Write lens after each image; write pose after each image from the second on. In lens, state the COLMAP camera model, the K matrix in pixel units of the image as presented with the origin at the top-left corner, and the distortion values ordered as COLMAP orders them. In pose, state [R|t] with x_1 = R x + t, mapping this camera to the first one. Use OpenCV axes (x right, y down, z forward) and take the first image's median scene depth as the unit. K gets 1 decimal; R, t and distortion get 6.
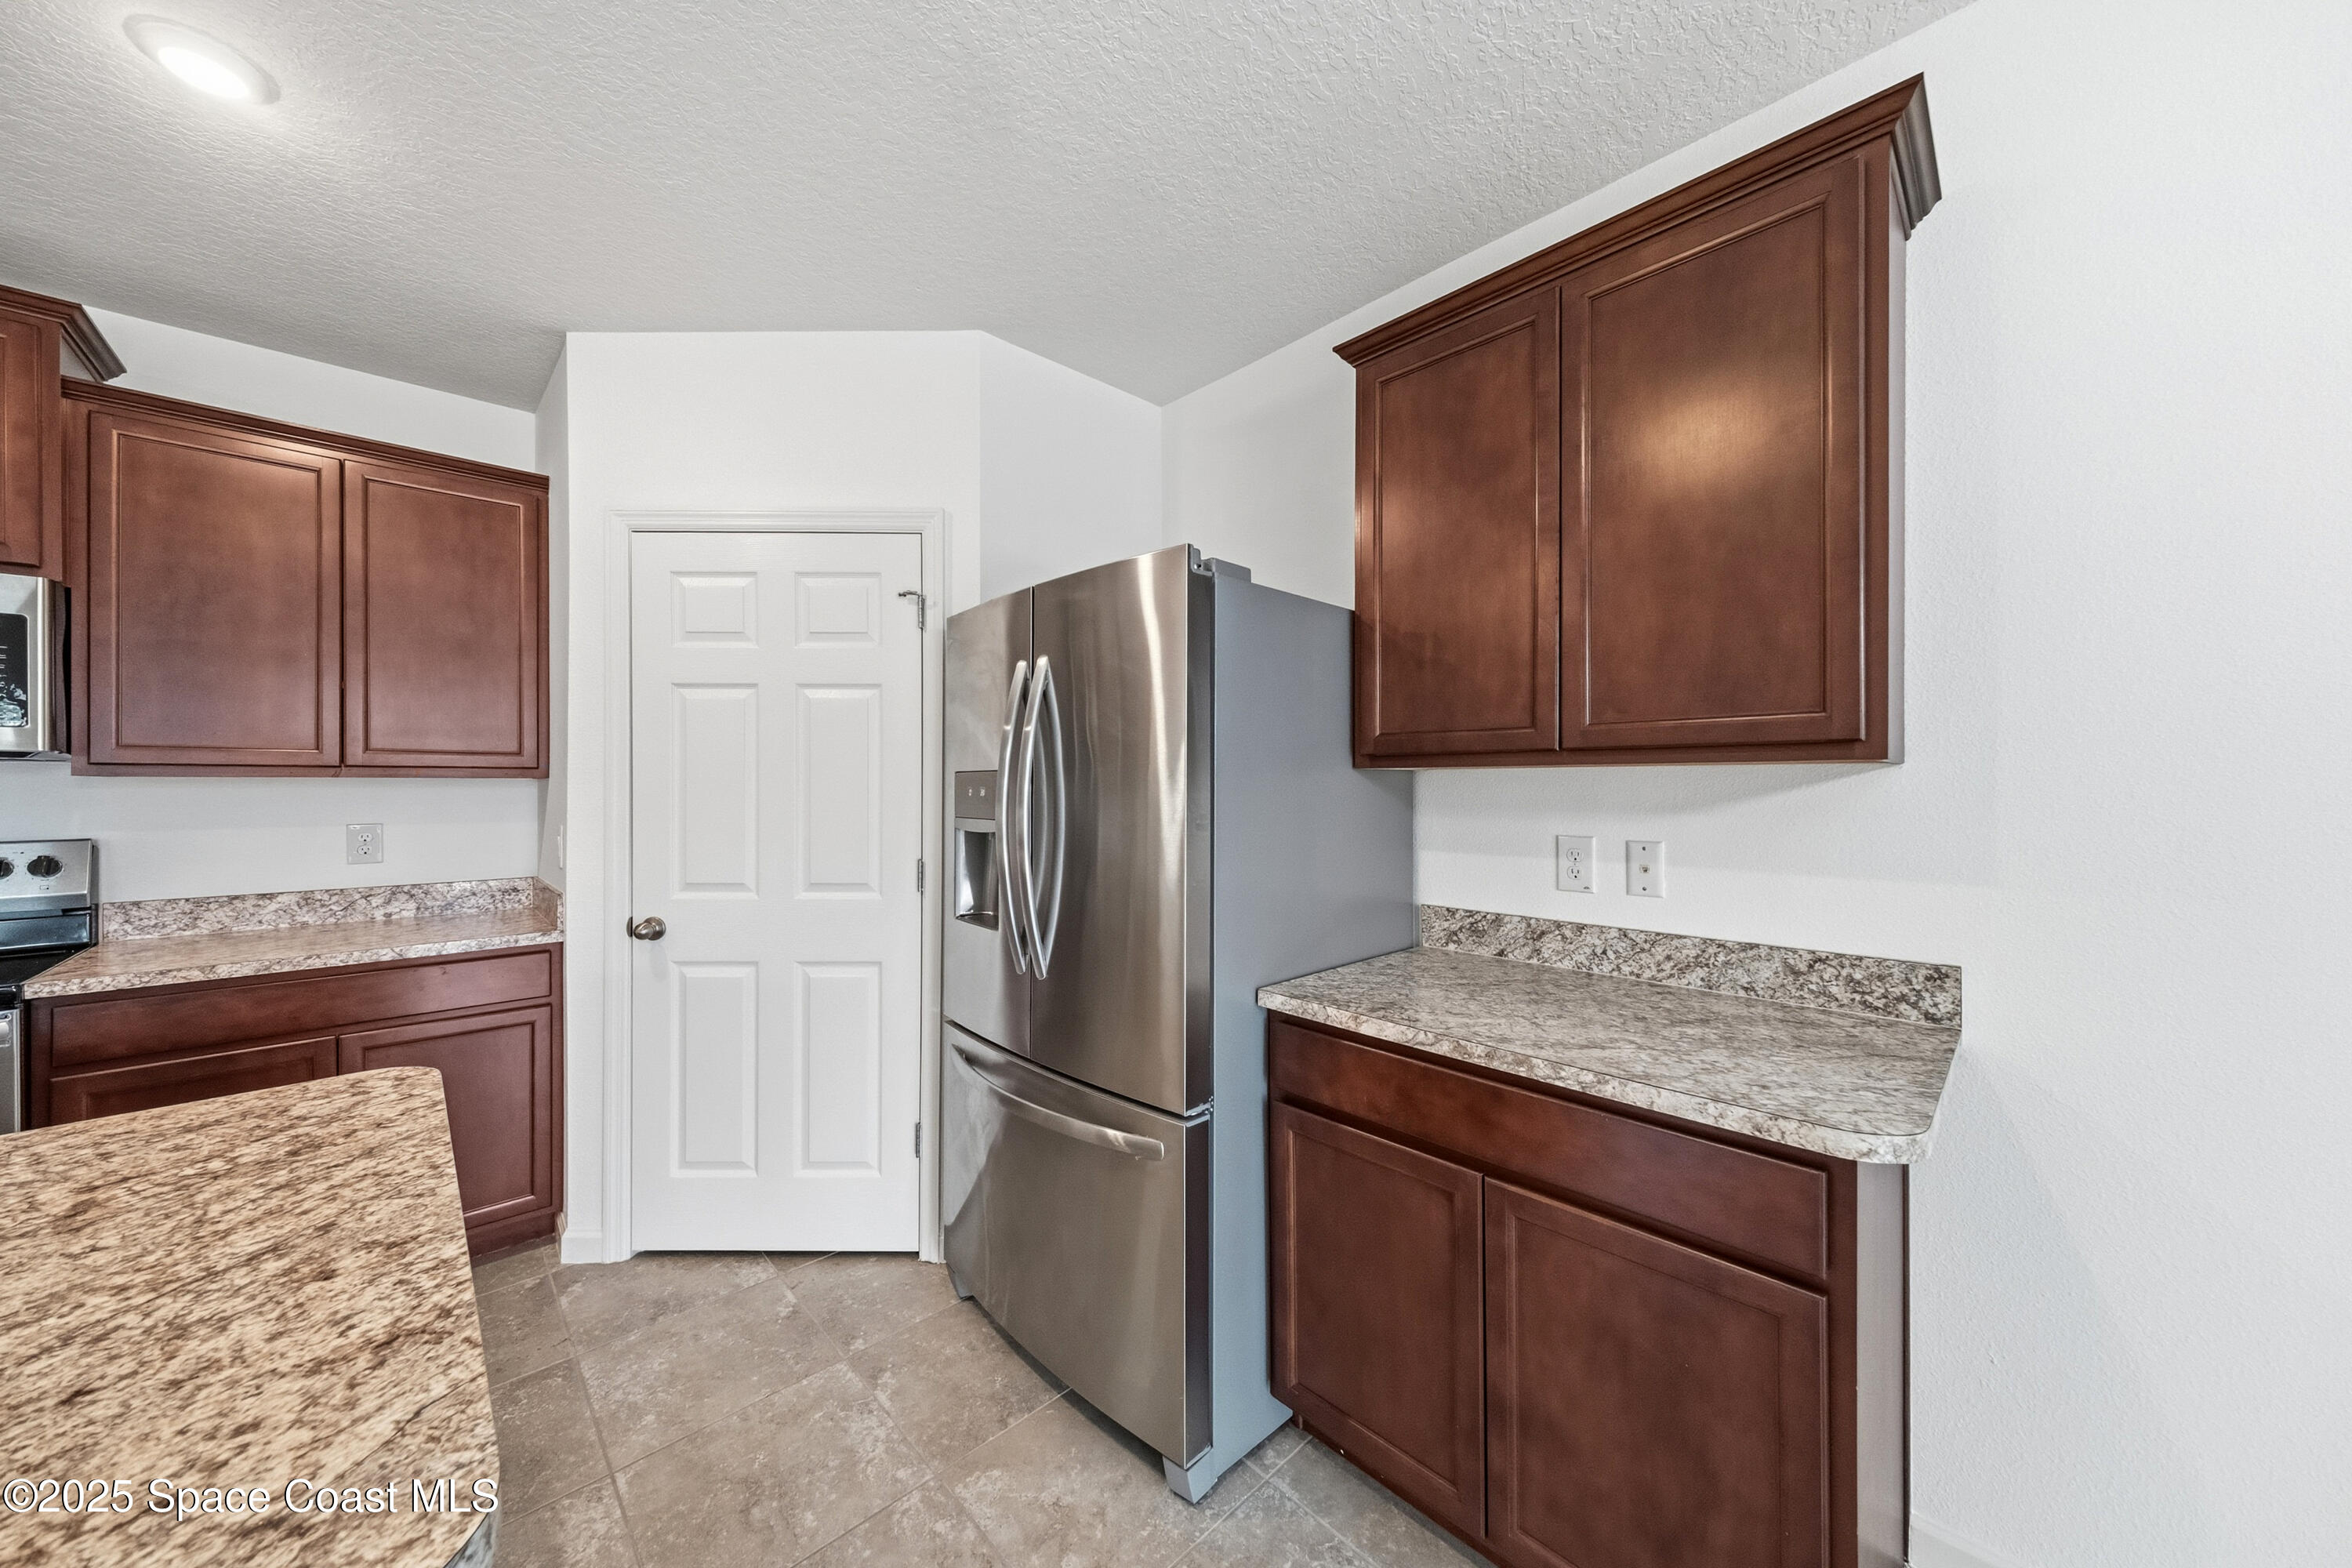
lens RADIAL K [[815.8, 0, 1196.9], [0, 815.8, 781.7], [0, 0, 1]] dist [0.009919, -0.000031]
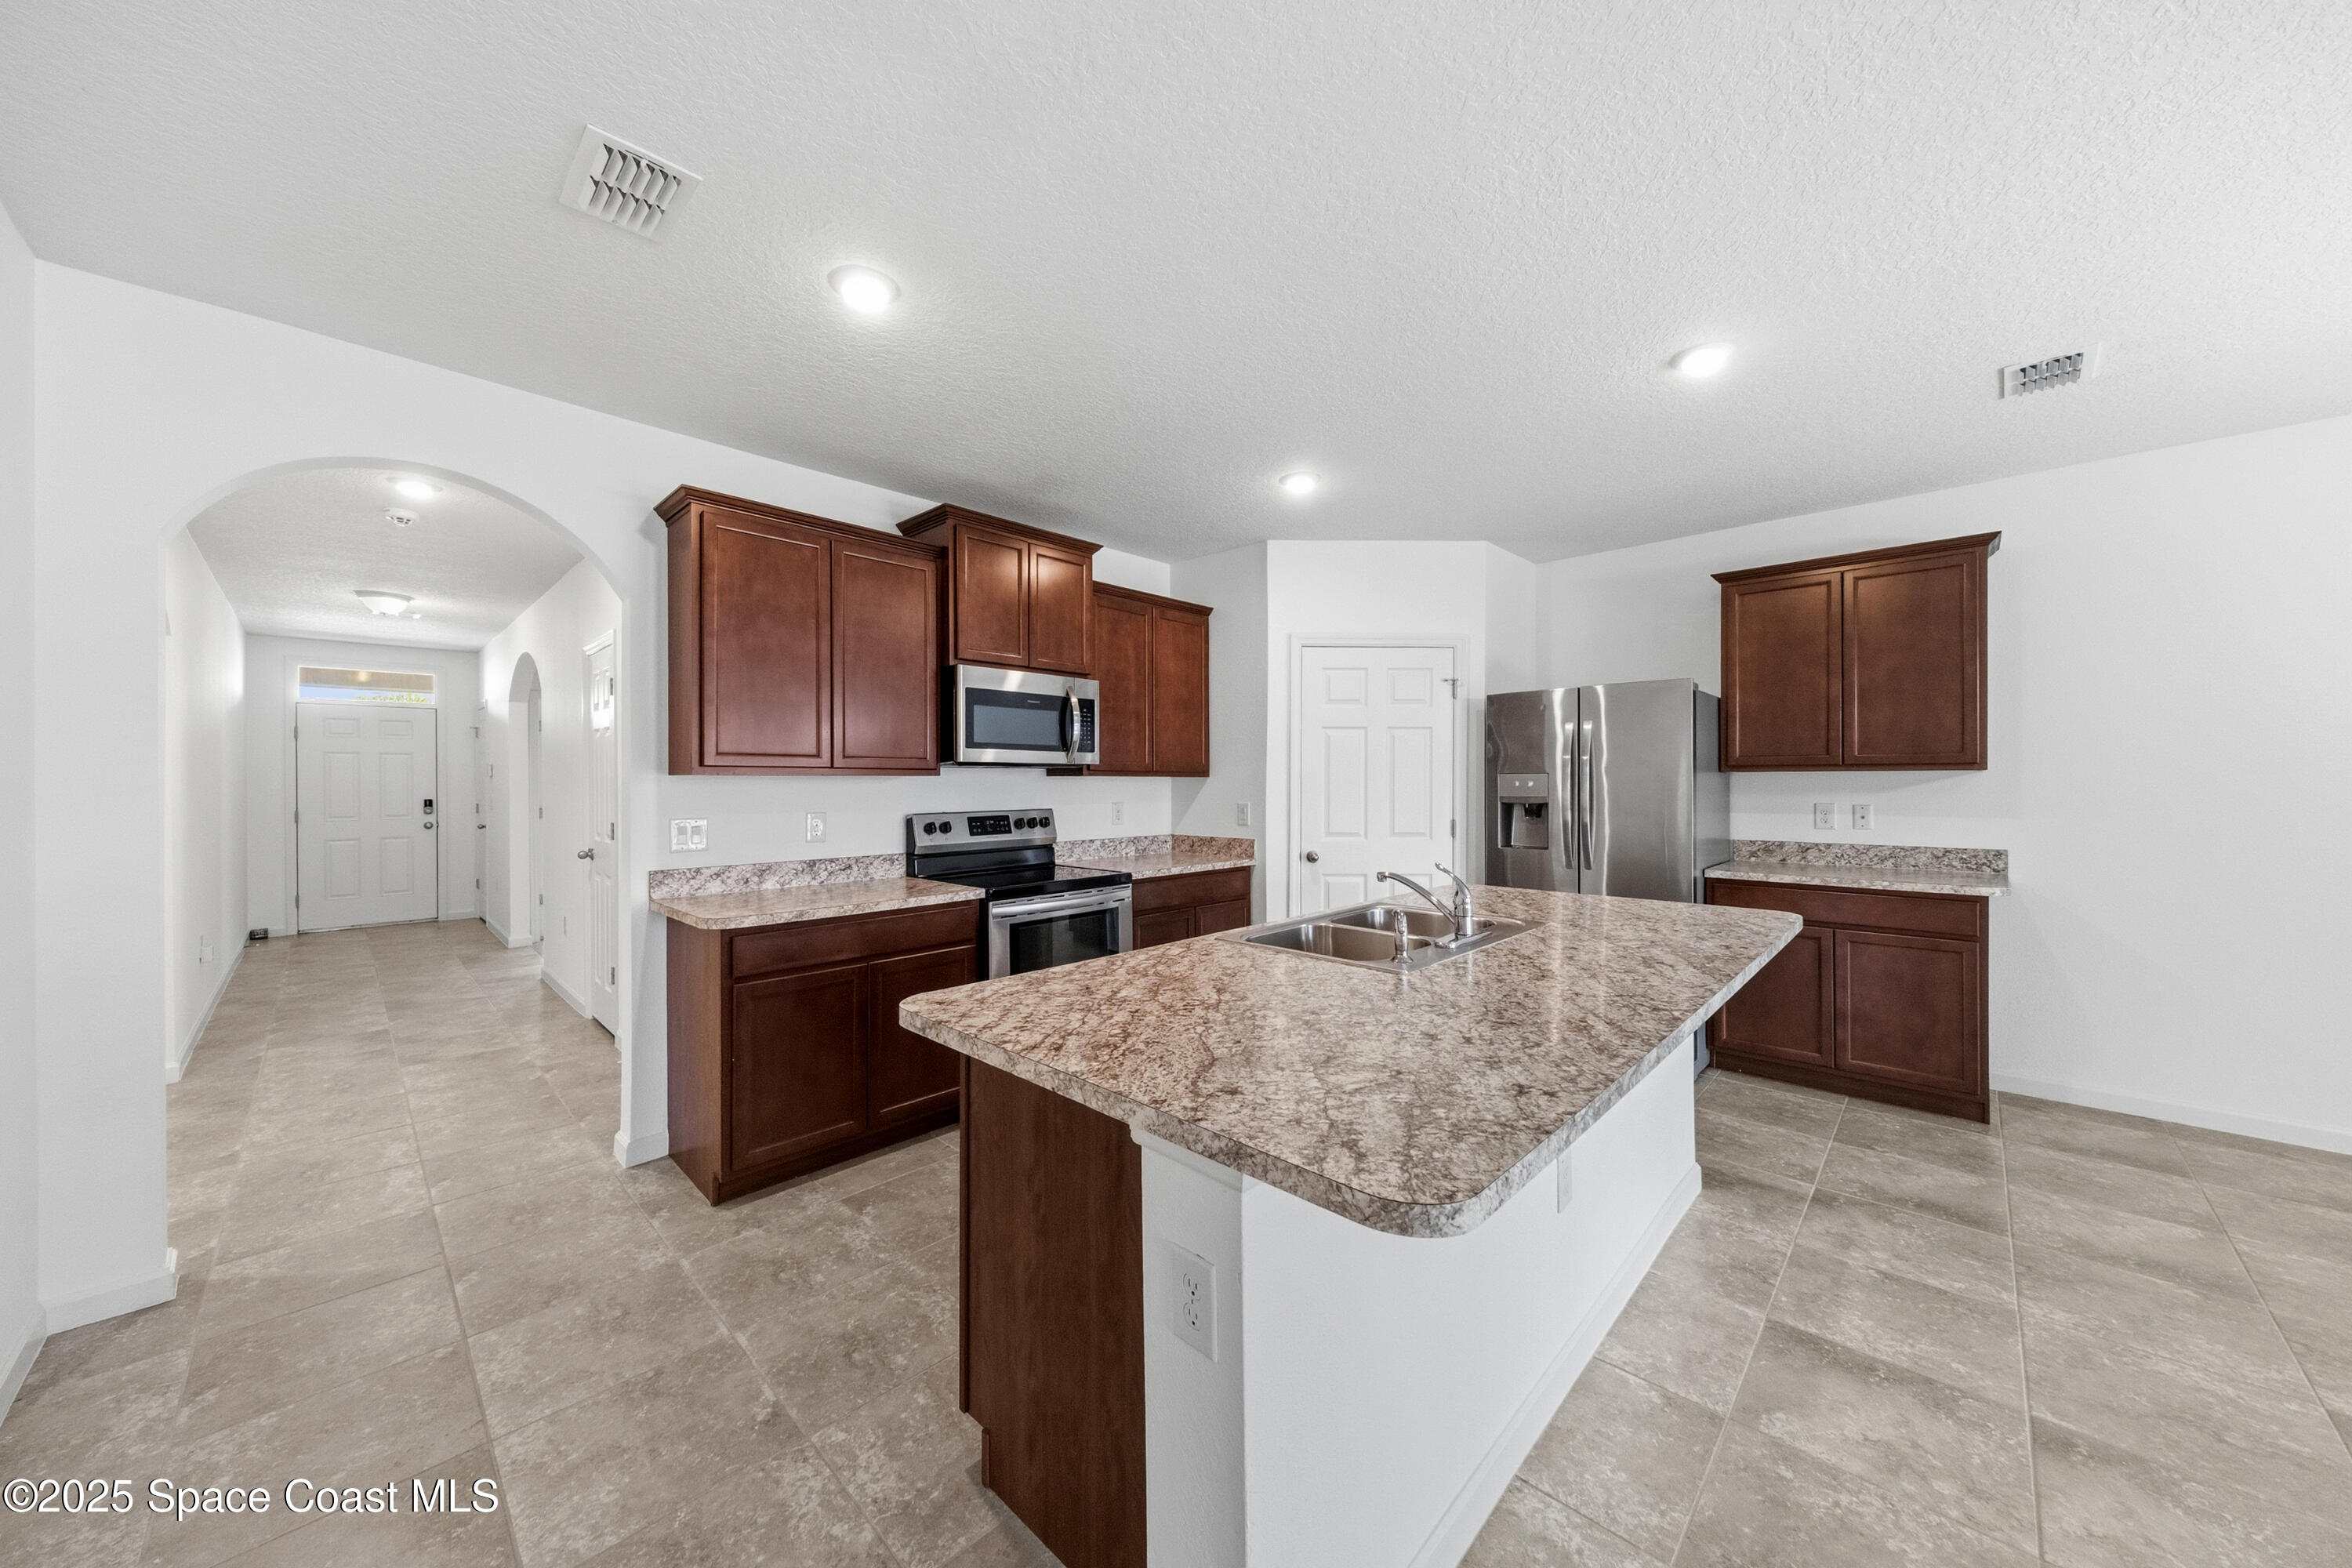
lens RADIAL K [[817.3, 0, 1187.9], [0, 817.3, 775.9], [0, 0, 1]] dist [0.001264, -0.000173]
pose [[0.999457, -0.000425, 0.032952, -1.377948], [0.000581, 0.999989, -0.004714, 0.002350], [-0.032949, 0.004731, 0.999446, -1.183658]]
